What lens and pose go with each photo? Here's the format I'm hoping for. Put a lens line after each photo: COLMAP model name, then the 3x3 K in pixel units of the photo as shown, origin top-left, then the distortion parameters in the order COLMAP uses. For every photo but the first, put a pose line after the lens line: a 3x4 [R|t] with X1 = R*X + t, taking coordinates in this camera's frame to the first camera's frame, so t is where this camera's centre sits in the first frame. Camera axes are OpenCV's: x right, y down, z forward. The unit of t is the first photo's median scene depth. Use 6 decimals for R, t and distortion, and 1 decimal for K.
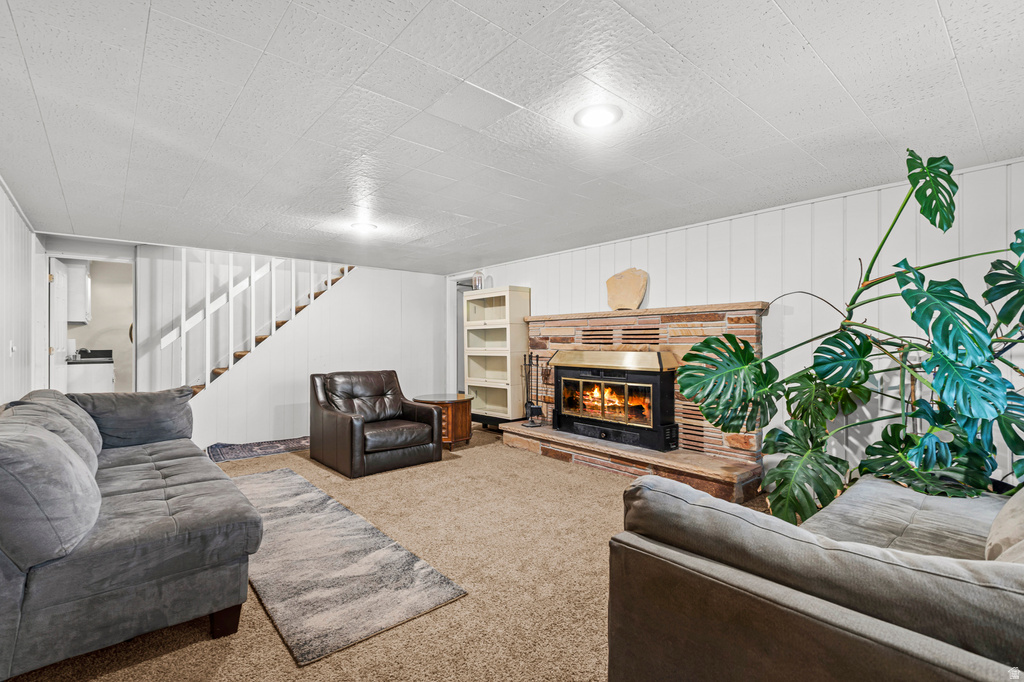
lens RADIAL K [[468.2, 0, 505.6], [0, 468.2, 338.5], [0, 0, 1]] dist [-0.004003, -0.000956]
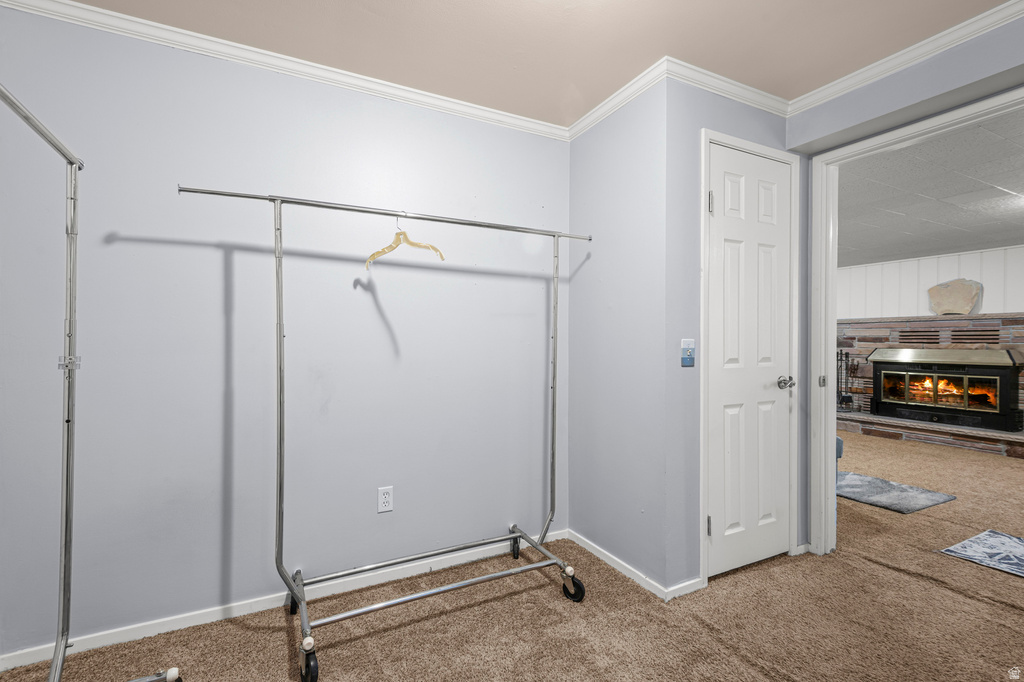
lens RADIAL K [[468.2, 0, 515.3], [0, 468.2, 343.8], [0, 0, 1]] dist [-0.004003, -0.000956]
pose [[0.968442, 0.005990, -0.249166, -0.530967], [-0.002946, 0.999916, 0.012588, 0.001644], [0.249220, -0.011457, 0.968379, -0.422174]]
